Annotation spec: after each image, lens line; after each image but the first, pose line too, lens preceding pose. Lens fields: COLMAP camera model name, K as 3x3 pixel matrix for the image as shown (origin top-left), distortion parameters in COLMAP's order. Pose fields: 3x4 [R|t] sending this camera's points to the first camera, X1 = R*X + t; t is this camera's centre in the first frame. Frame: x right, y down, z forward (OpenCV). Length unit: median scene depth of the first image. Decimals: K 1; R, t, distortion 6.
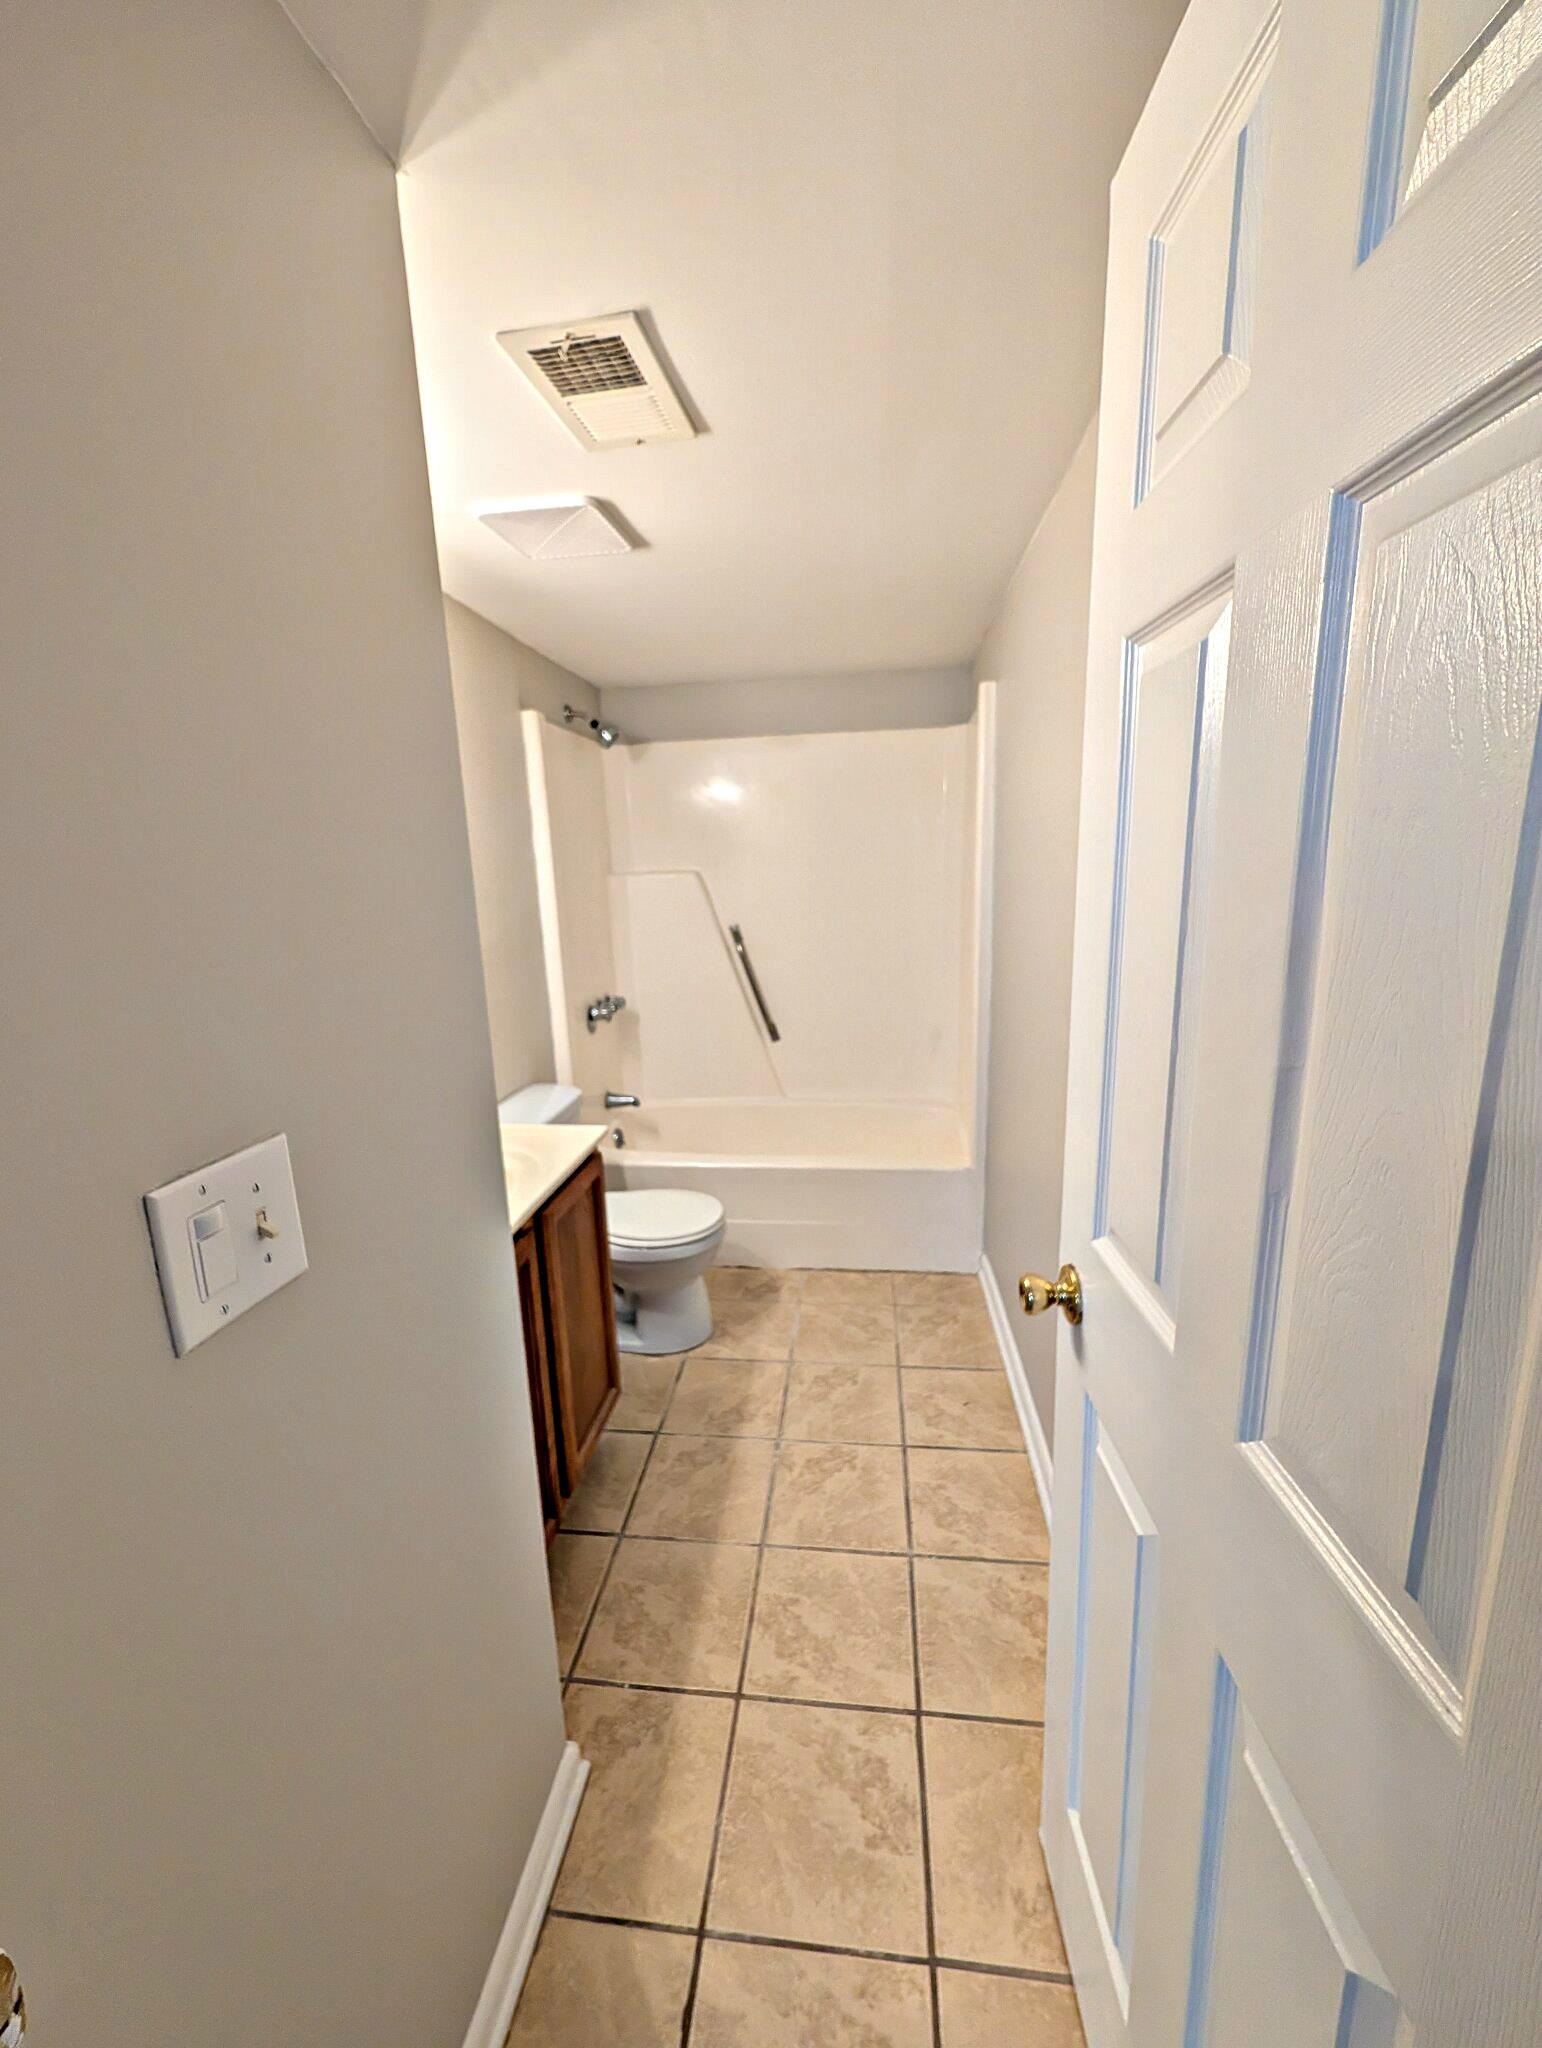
lens RADIAL K [[788.2, 0, 775.1], [0, 788.2, 1019.7], [0, 0, 1]] dist [-0.000779, -0.000108]
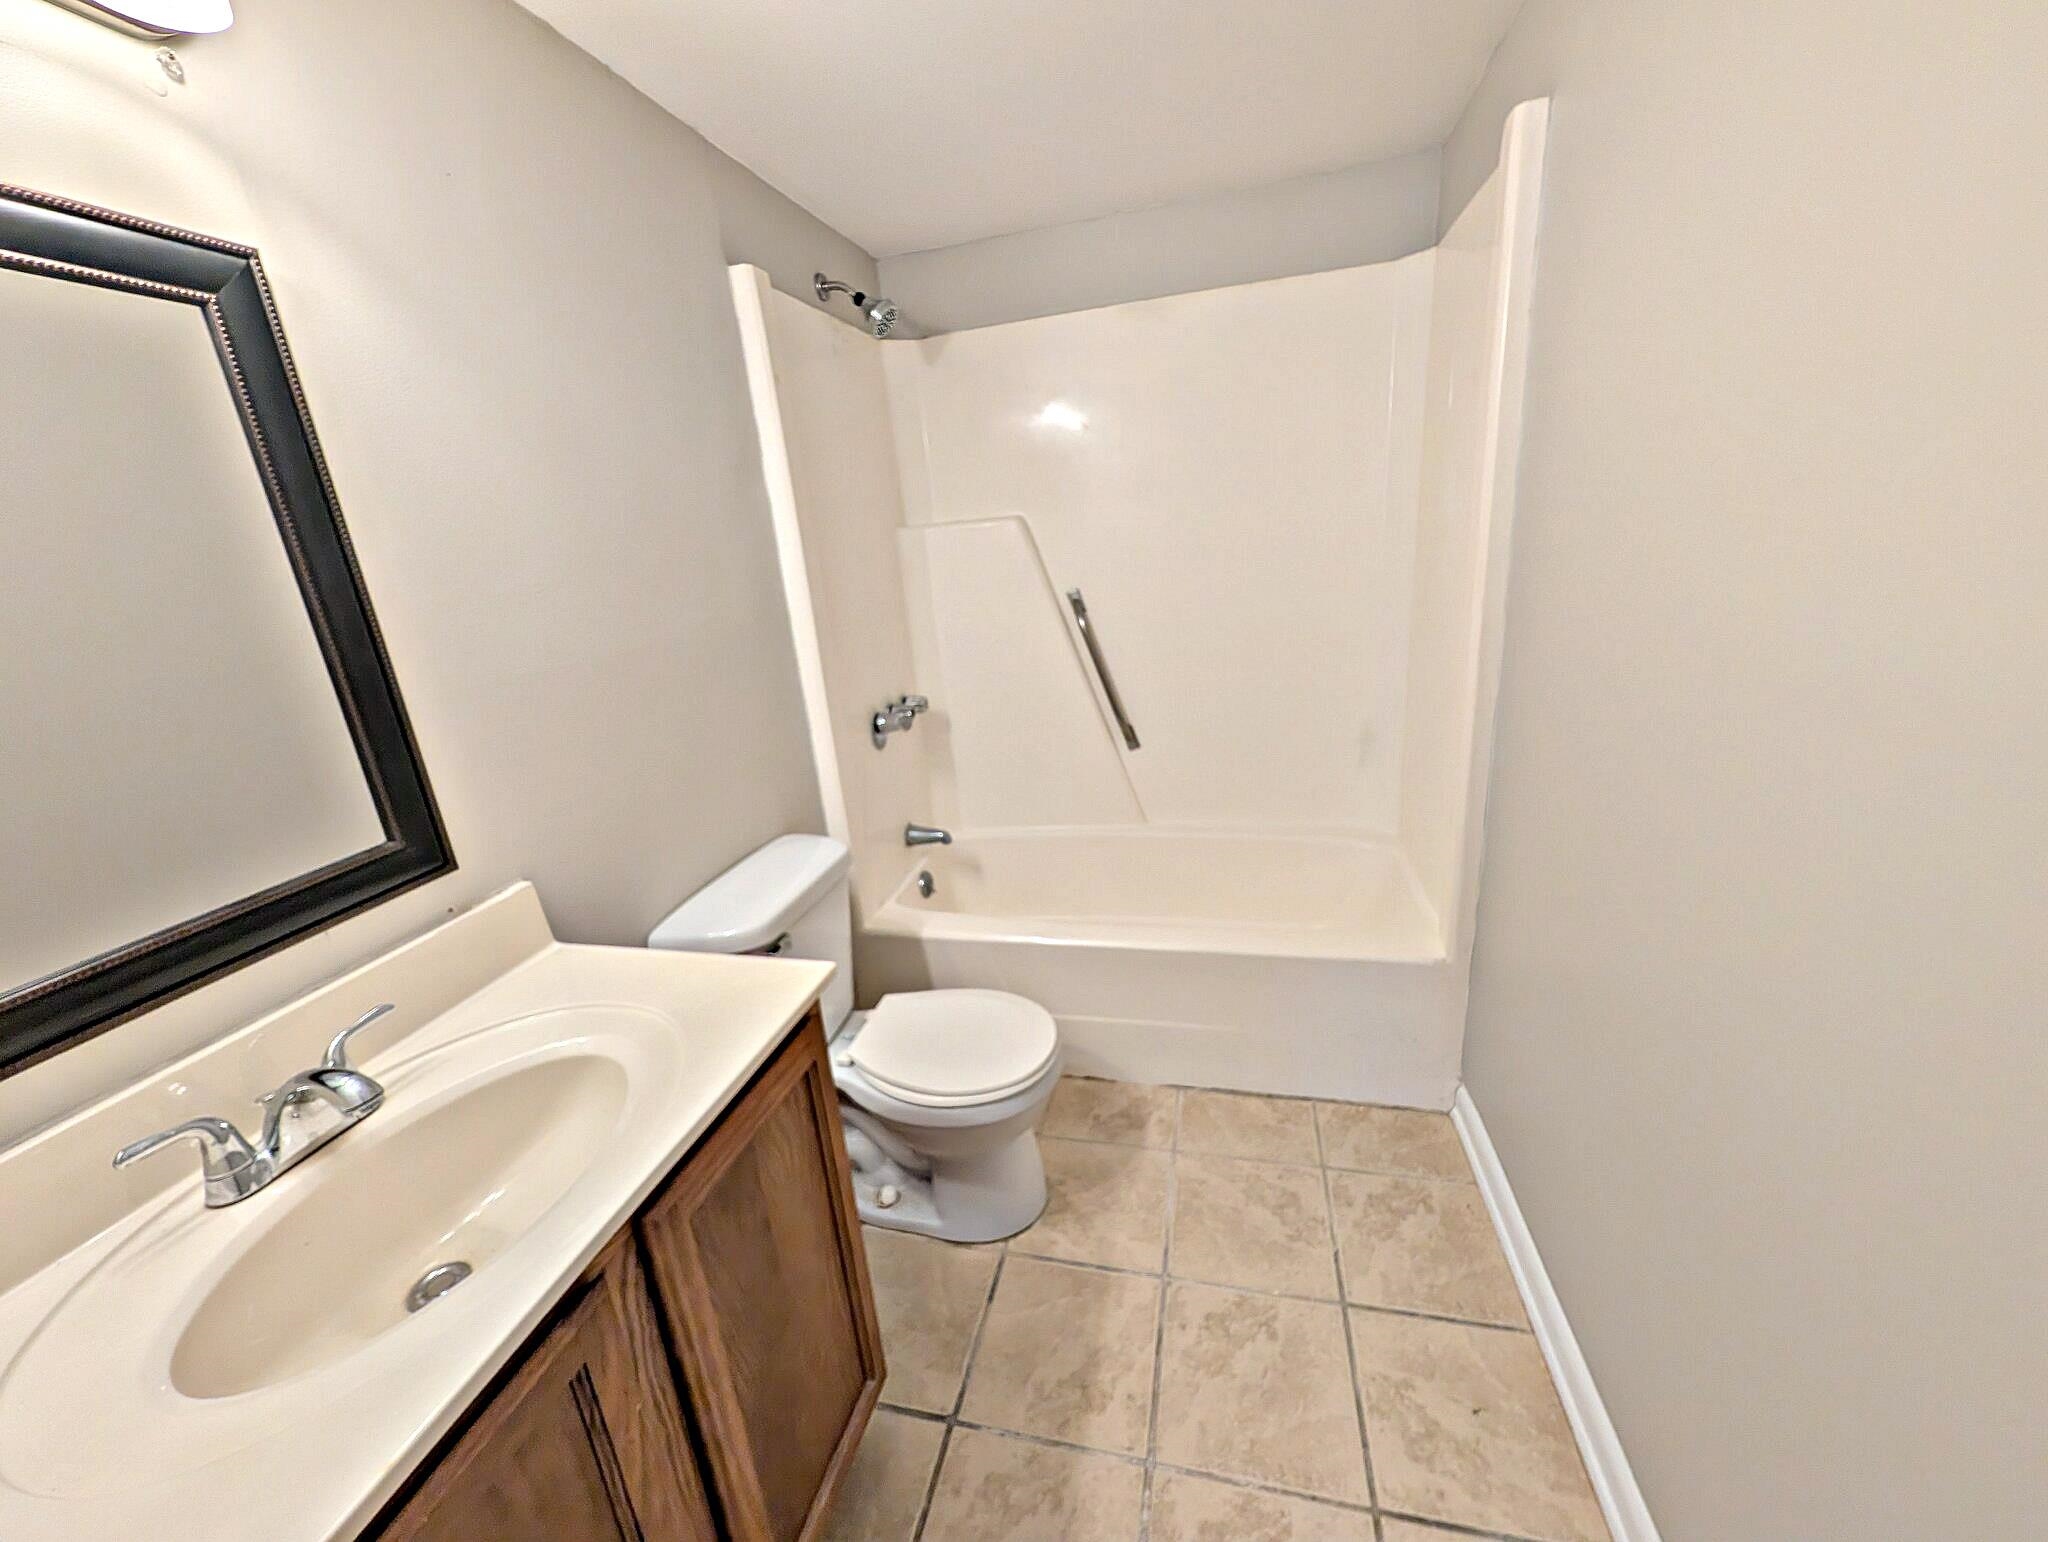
lens RADIAL K [[788.2, 0, 1022.9], [0, 788.2, 768.5], [0, 0, 1]] dist [-0.000779, -0.000108]
pose [[0.990300, -0.013390, -0.138301, -0.000754], [0.026778, 0.995079, 0.095401, -0.039111], [0.136343, -0.098179, 0.985785, 0.367234]]
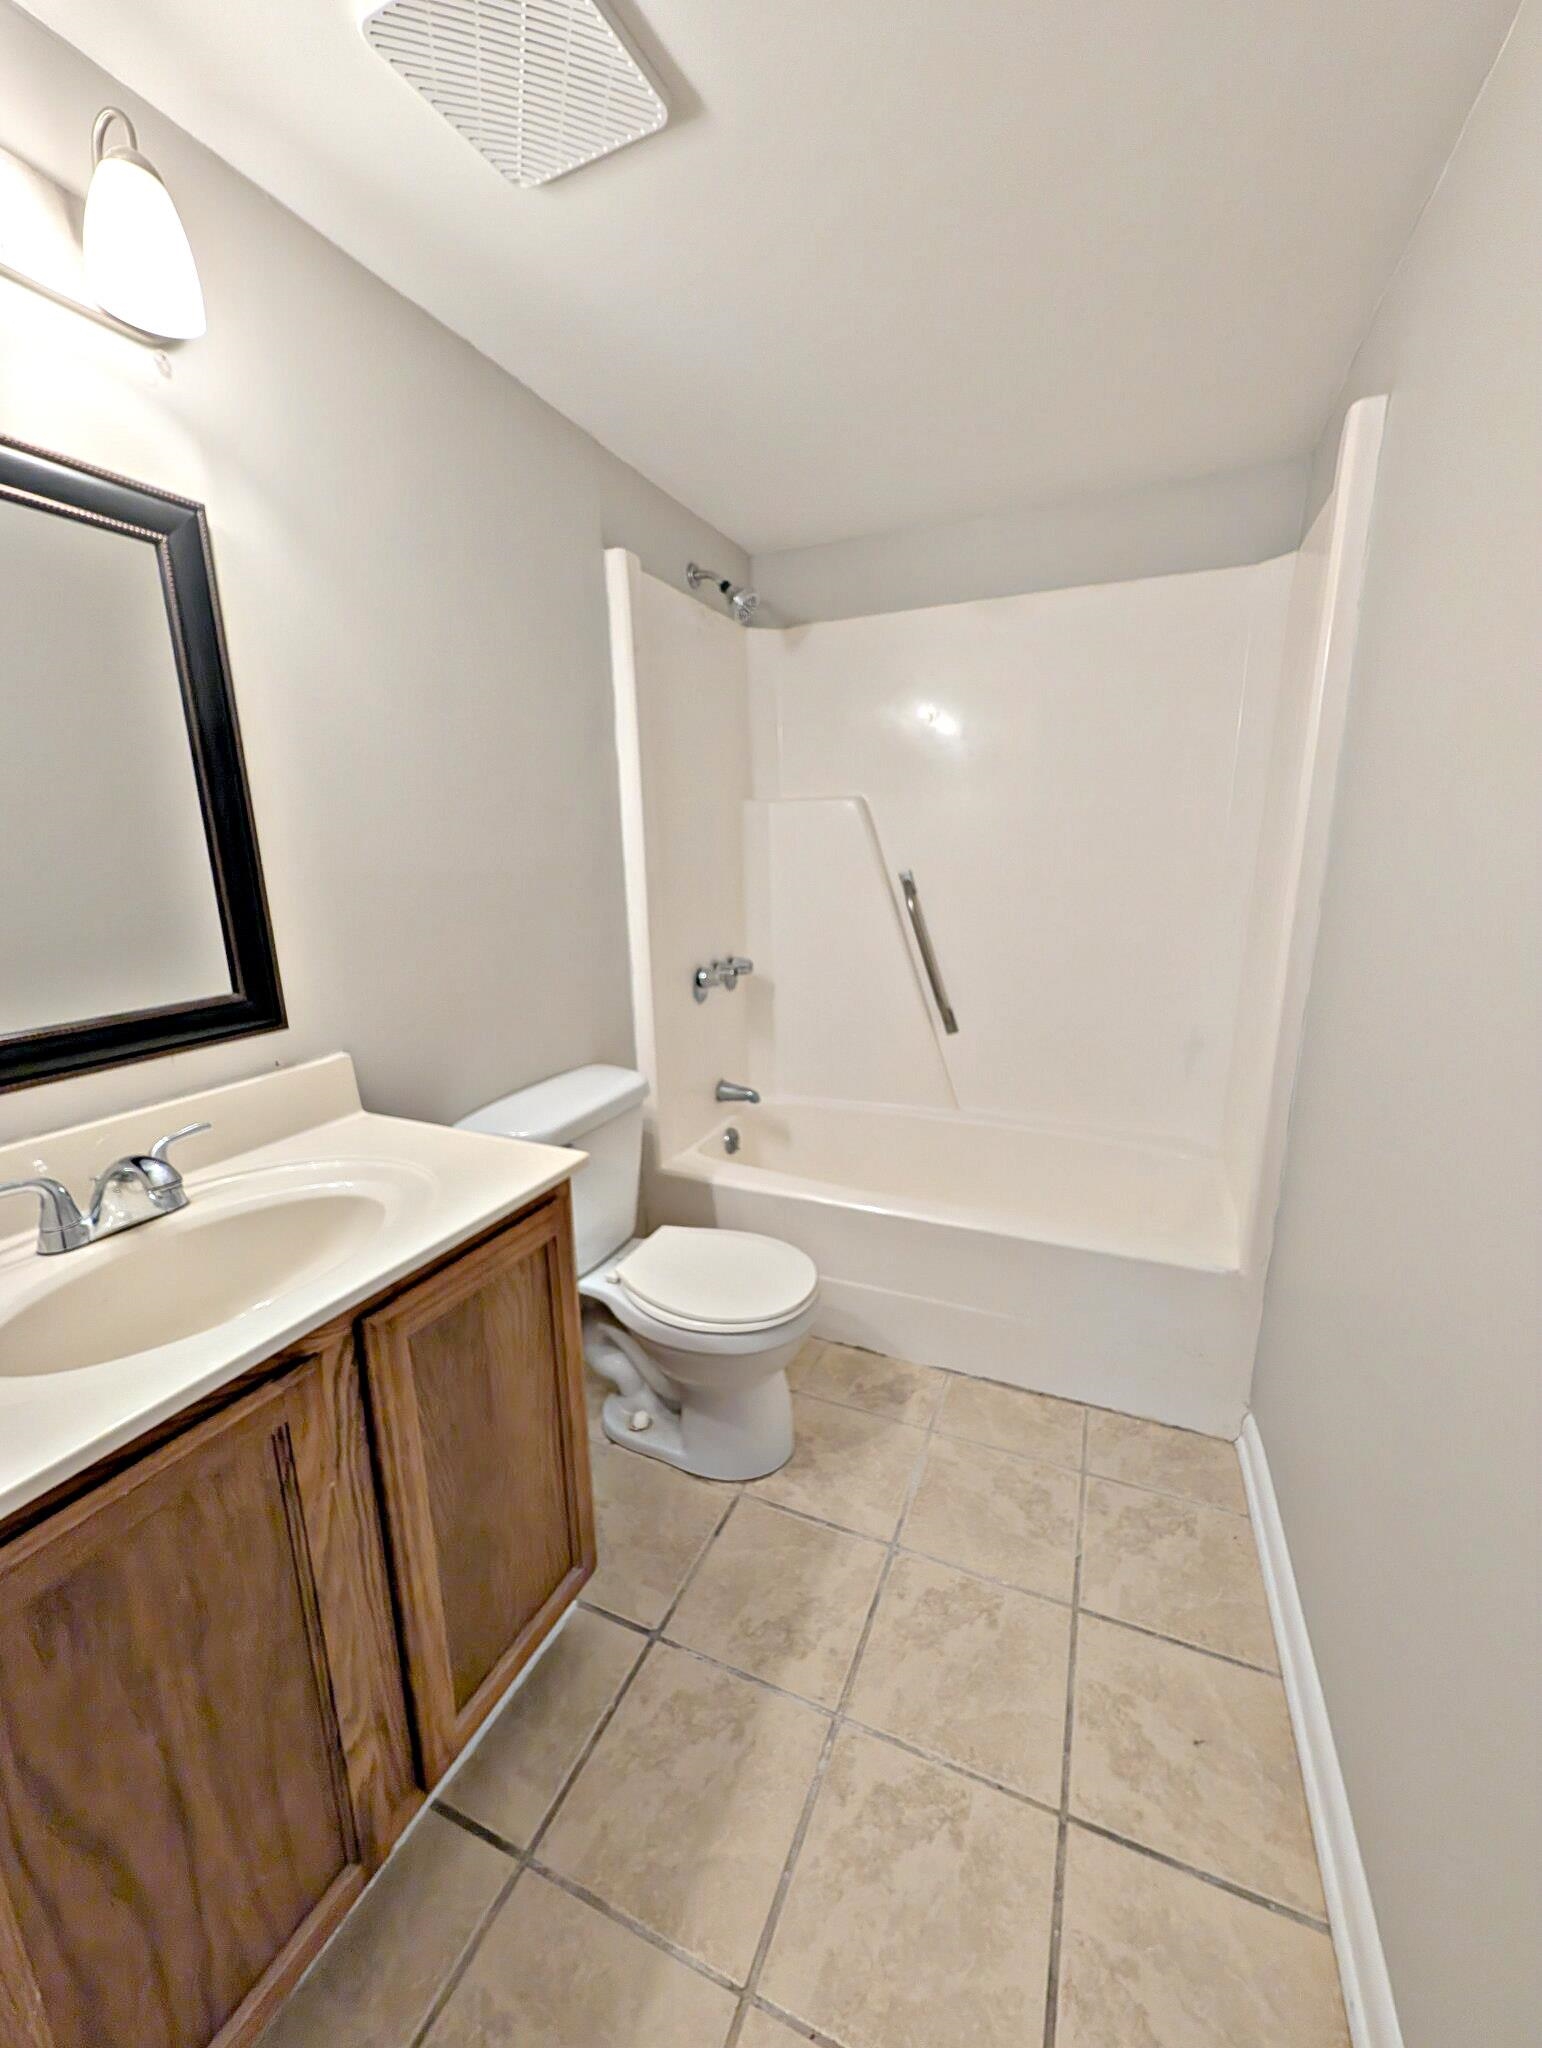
lens RADIAL K [[788.2, 0, 775.1], [0, 788.2, 1019.7], [0, 0, 1]] dist [-0.000779, -0.000108]
pose [[0.957257, 0.081453, -0.277534, 0.064668], [-0.074535, 0.996590, 0.035406, 0.001071], [0.279471, -0.013206, 0.960063, 0.352031]]
